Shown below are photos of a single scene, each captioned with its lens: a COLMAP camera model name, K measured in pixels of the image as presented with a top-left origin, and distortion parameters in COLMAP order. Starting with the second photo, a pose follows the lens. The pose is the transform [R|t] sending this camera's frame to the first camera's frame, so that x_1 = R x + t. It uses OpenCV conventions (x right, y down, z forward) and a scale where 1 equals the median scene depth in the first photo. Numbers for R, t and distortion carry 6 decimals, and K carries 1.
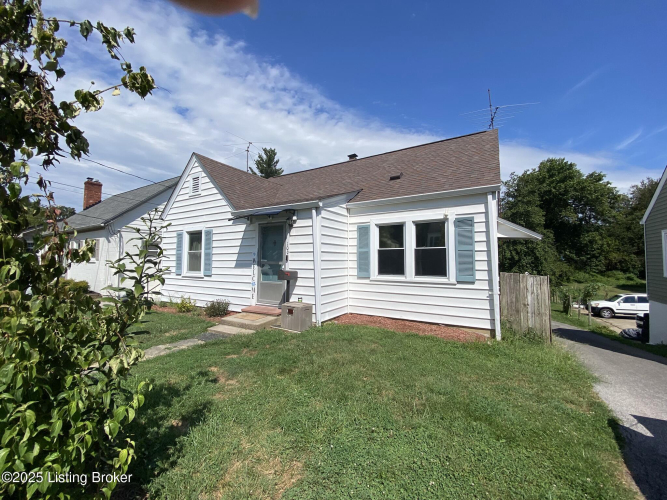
lens RADIAL K [[269.8, 0, 333.5], [0, 269.8, 250.0], [0, 0, 1]] dist [0.021825, -0.021626]
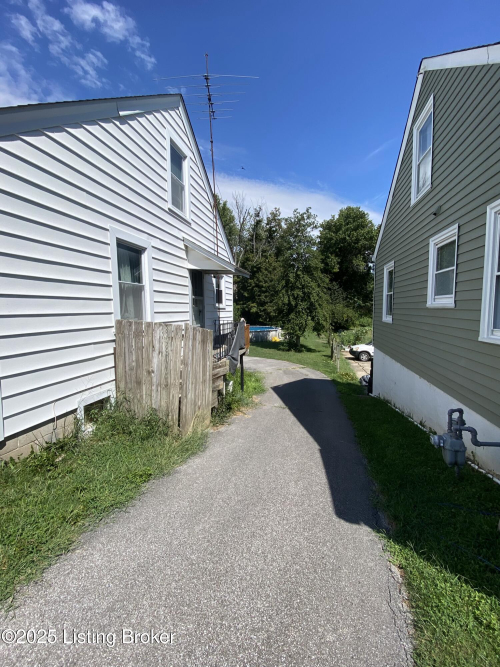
lens RADIAL K [[281.7, 0, 250.0], [0, 281.7, 333.5], [0, 0, 1]] dist [0.023920, -0.000051]
pose [[0.951214, -0.034508, 0.306595, 0.670187], [-0.004514, 0.992063, 0.125664, 0.031969], [-0.308497, -0.120917, 0.943509, 0.311690]]
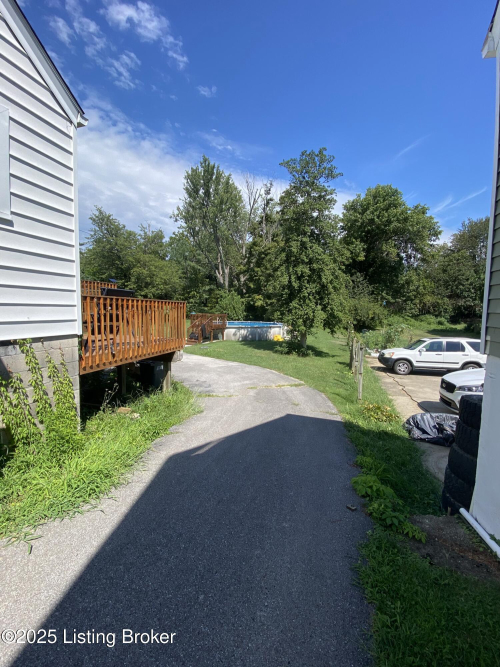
lens RADIAL K [[282.7, 0, 250.0], [0, 282.7, 333.5], [0, 0, 1]] dist [0.020810, -0.020842]
pose [[0.971482, -0.007812, 0.236984, 1.209953], [-0.022729, 0.991787, 0.125866, 0.182862], [-0.236021, -0.127663, 0.963326, 1.065421]]
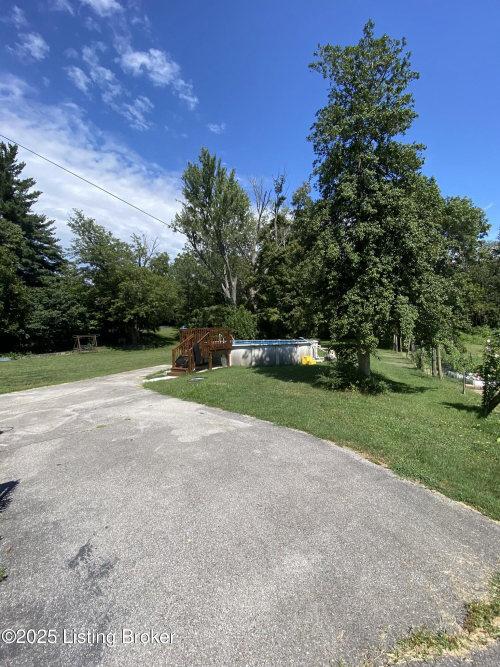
lens RADIAL K [[281.7, 0, 250.0], [0, 281.7, 333.5], [0, 0, 1]] dist [0.023920, -0.000051]
pose [[0.979682, -0.024560, 0.199046, 1.397619], [0.016484, 0.998976, 0.042128, 0.317972], [-0.199877, -0.037991, 0.979084, 1.994665]]
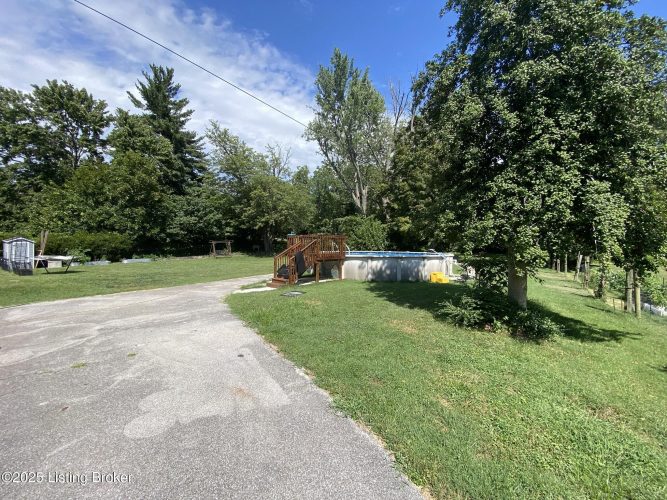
lens RADIAL K [[269.8, 0, 333.5], [0, 269.8, 250.0], [0, 0, 1]] dist [0.021825, -0.021626]
pose [[0.999979, 0.006438, 0.000517, 1.600275], [-0.006458, 0.998187, 0.059845, 0.352095], [-0.000130, -0.059847, 0.998208, 2.334000]]
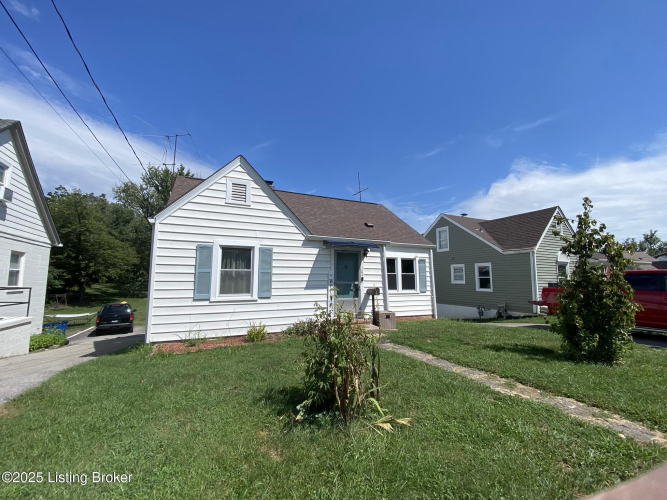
lens RADIAL K [[282.7, 0, 333.5], [0, 282.7, 250.0], [0, 0, 1]] dist [0.020810, -0.020842]
pose [[0.563222, 0.088432, 0.821560, -1.271952], [-0.033467, 0.995882, -0.084253, 0.008196], [-0.825628, 0.019958, 0.563862, 0.301075]]
